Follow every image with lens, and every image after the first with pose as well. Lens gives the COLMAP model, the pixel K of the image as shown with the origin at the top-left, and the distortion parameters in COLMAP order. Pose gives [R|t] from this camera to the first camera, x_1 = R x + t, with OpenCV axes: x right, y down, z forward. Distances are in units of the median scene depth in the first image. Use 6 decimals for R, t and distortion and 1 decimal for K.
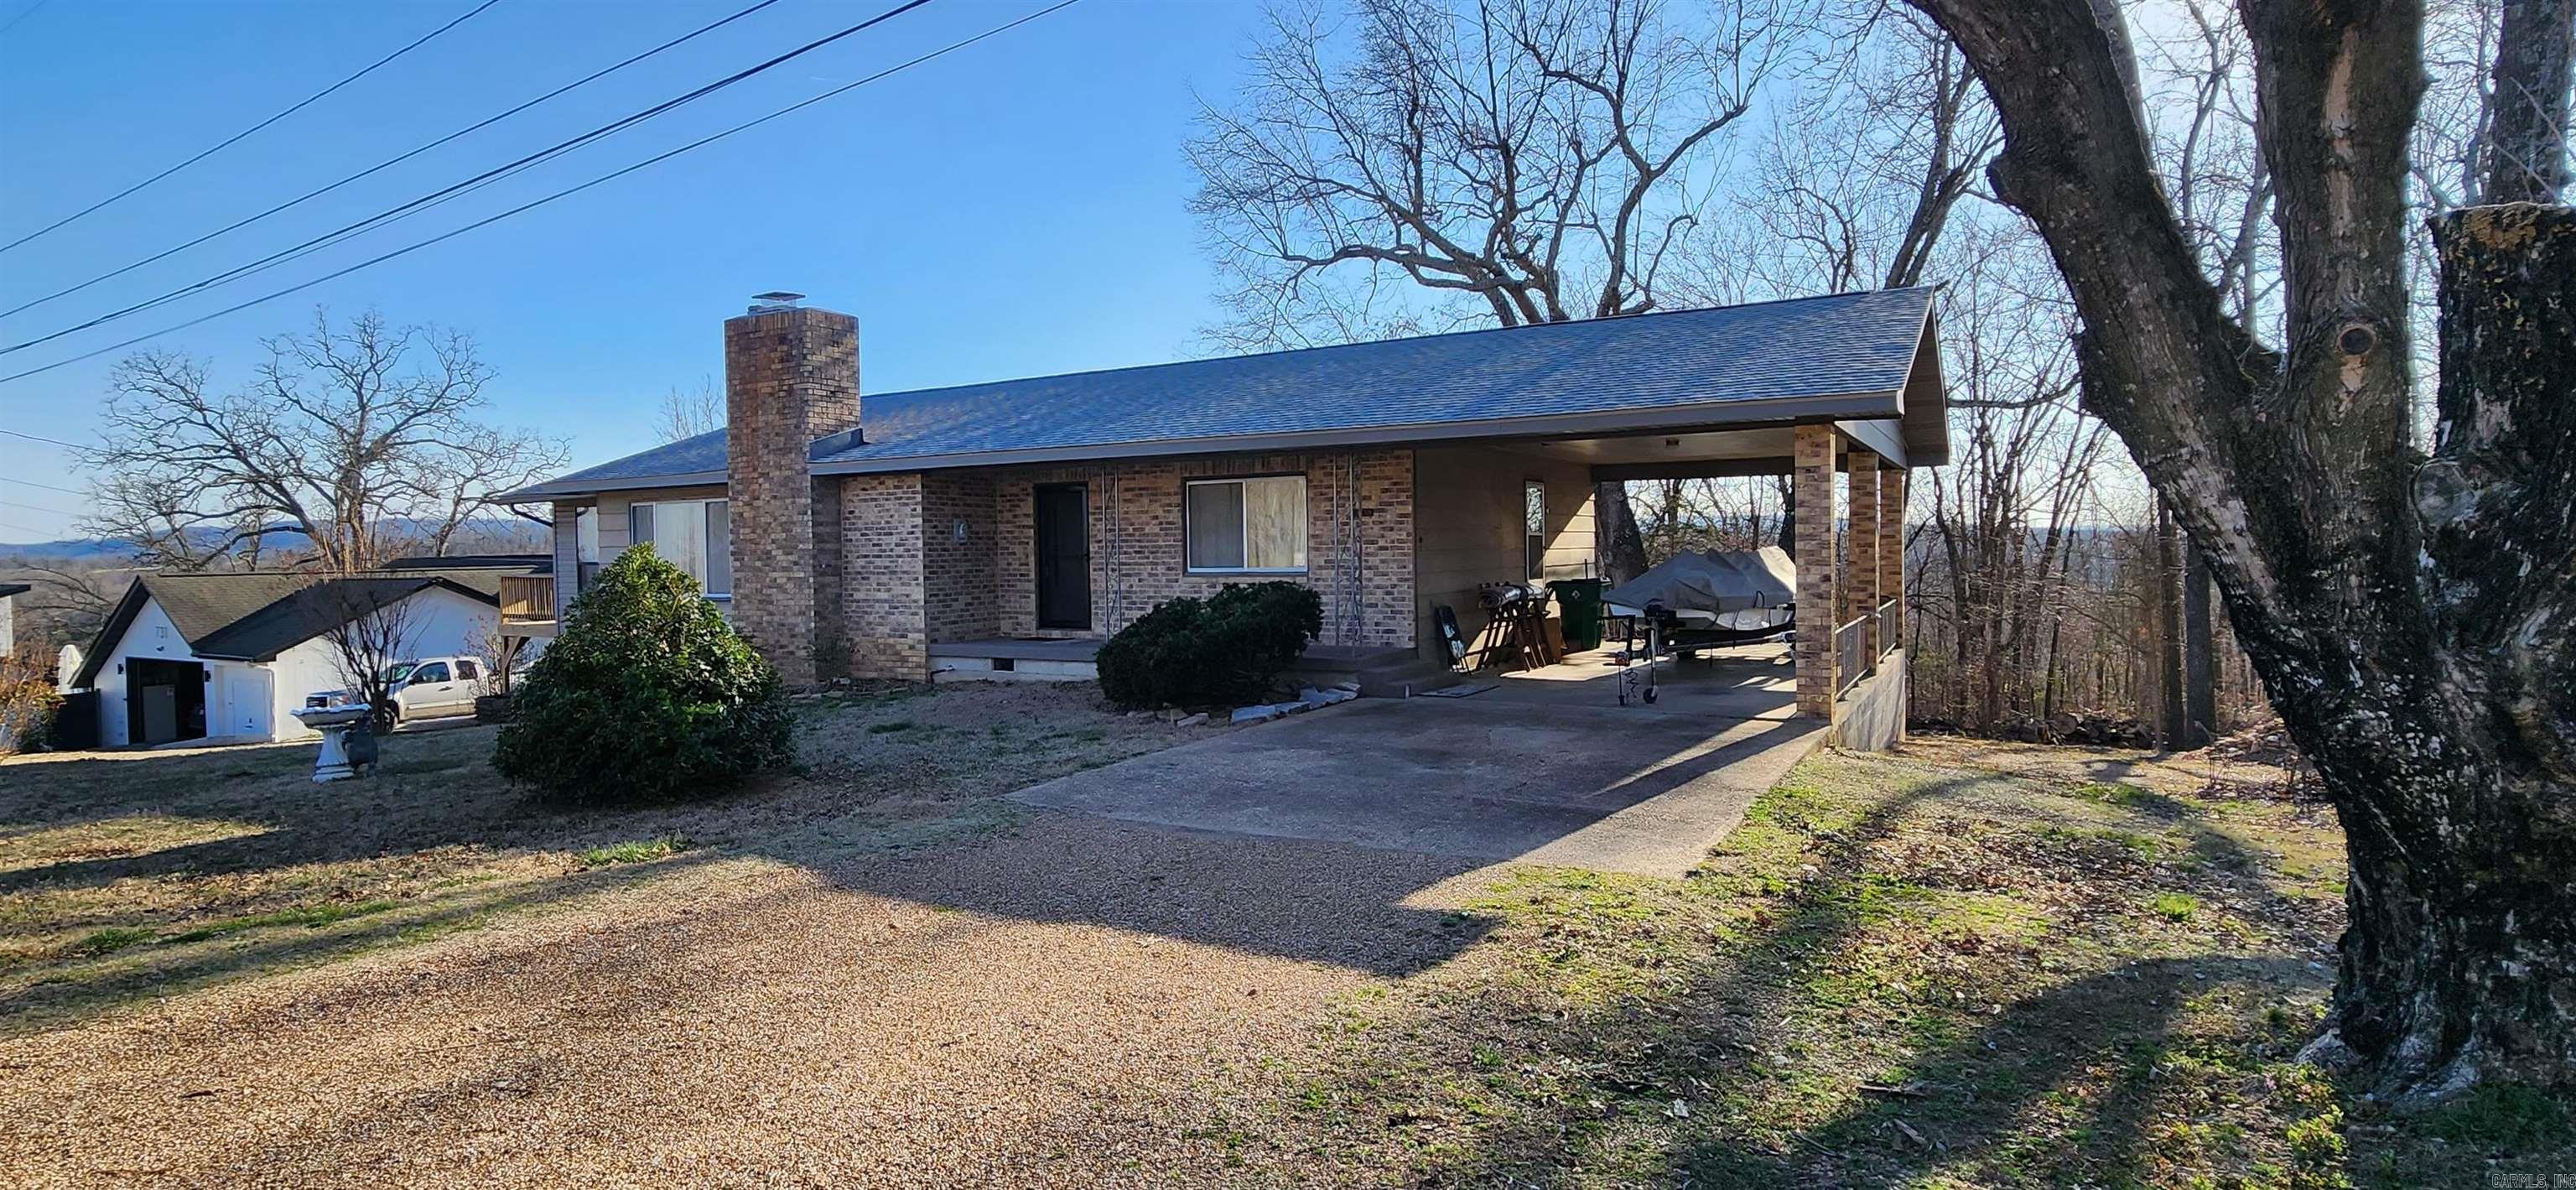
lens RADIAL K [[1257.8, 0, 1288.0], [0, 1257.8, 595.0], [0, 0, 1]] dist [0.001585, 0.000373]
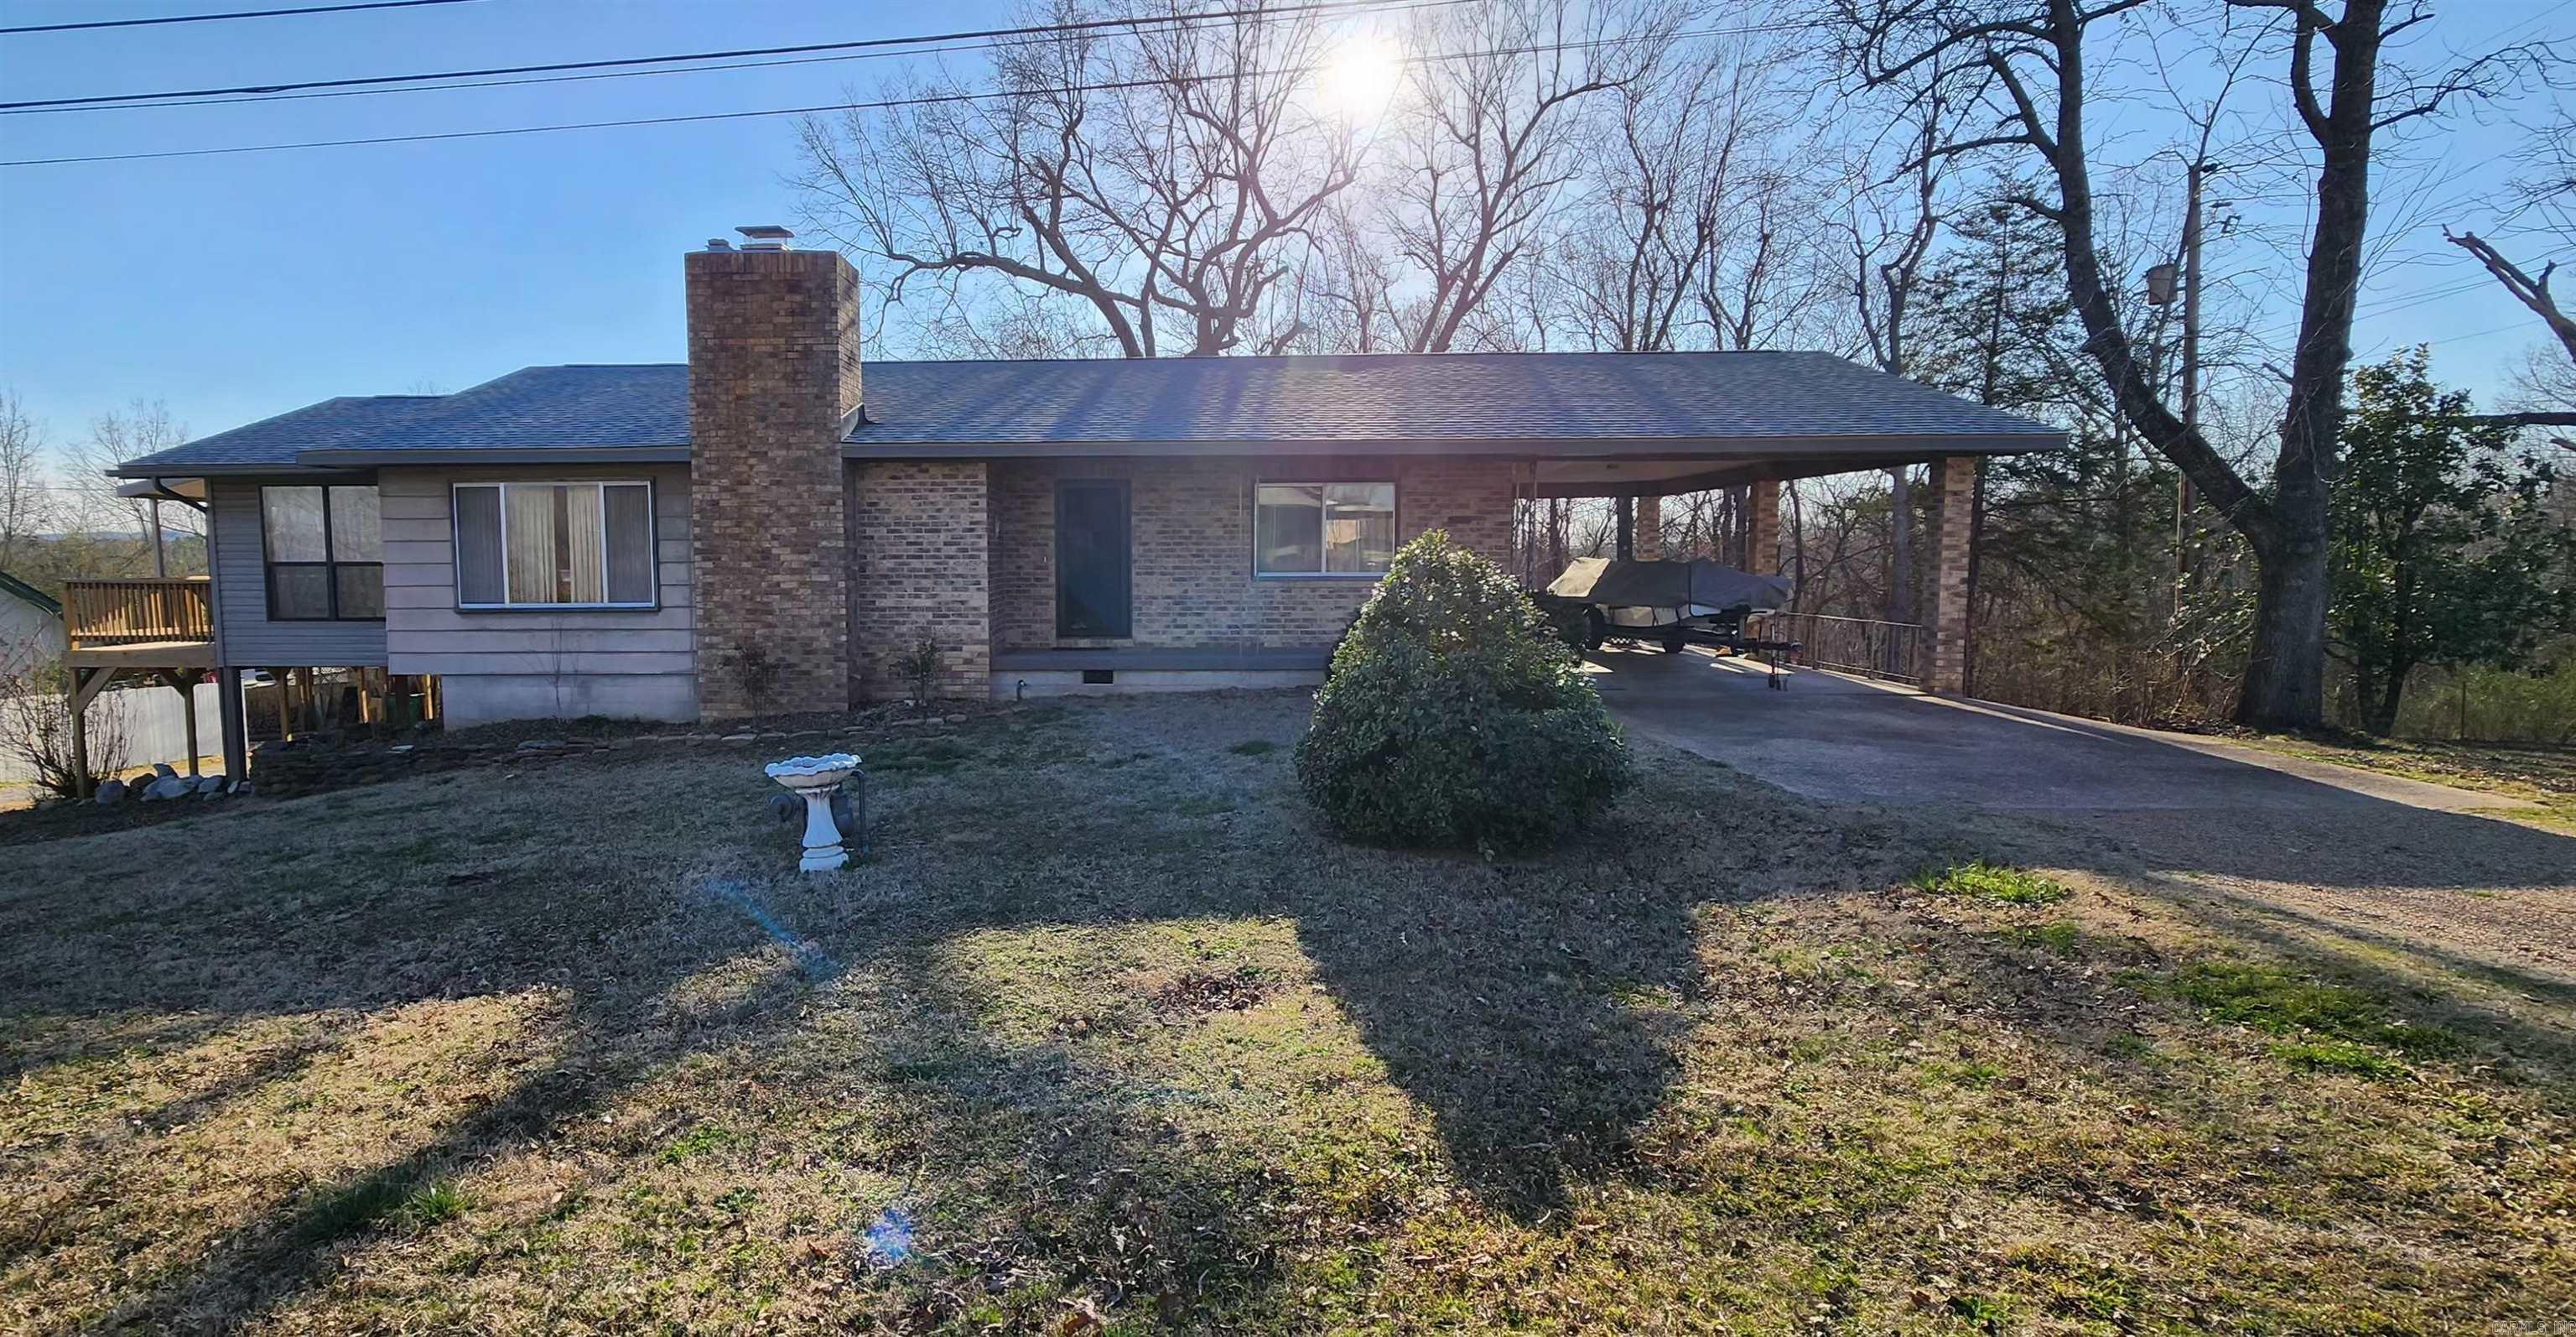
lens RADIAL K [[1179.0, 0, 1107.7], [0, 1179.0, 663.3], [0, 0, 1]] dist [0.002232, -0.000035]
pose [[0.892358, -0.028548, 0.450424, -0.572071], [0.007277, 0.998778, 0.048886, 0.003391], [-0.451269, -0.040346, 0.891475, 0.221210]]
